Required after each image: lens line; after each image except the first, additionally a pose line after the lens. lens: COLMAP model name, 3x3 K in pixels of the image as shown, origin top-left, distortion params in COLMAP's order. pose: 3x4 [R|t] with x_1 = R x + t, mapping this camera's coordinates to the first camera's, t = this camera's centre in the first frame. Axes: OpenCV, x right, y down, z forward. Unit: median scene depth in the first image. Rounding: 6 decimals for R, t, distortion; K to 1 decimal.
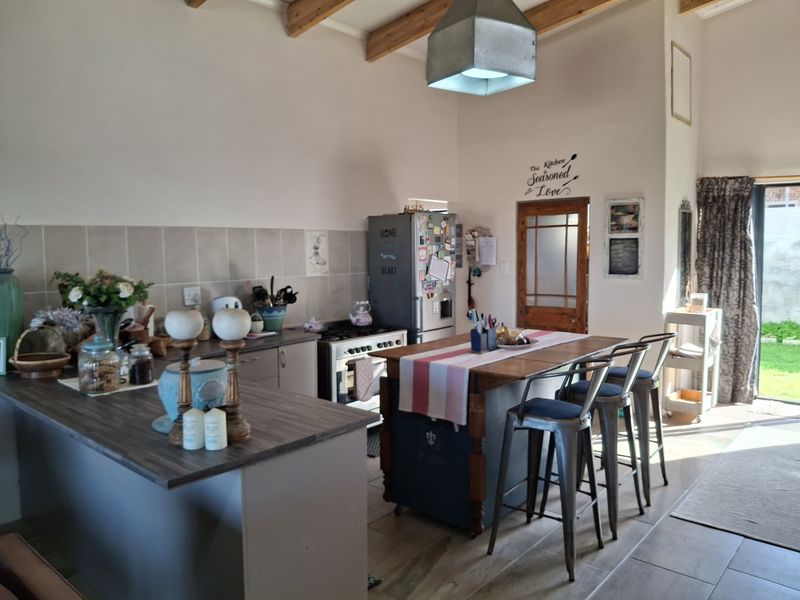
lens RADIAL K [[590.9, 0, 392.2], [0, 590.9, 304.8], [0, 0, 1]] dist [0.110234, -0.220715]
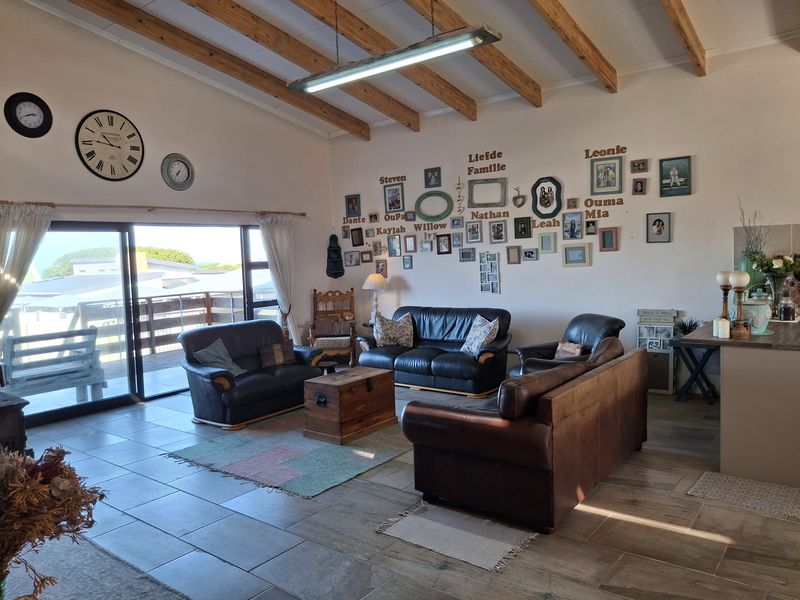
lens RADIAL K [[581.3, 0, 400.3], [0, 581.3, 286.6], [0, 0, 1]] dist [0.003874, 0.004744]
pose [[0.080702, 0.061175, -0.994859, 0.585901], [-0.061857, 0.996498, 0.056258, 0.006301], [0.994817, 0.056999, 0.084204, -0.107033]]
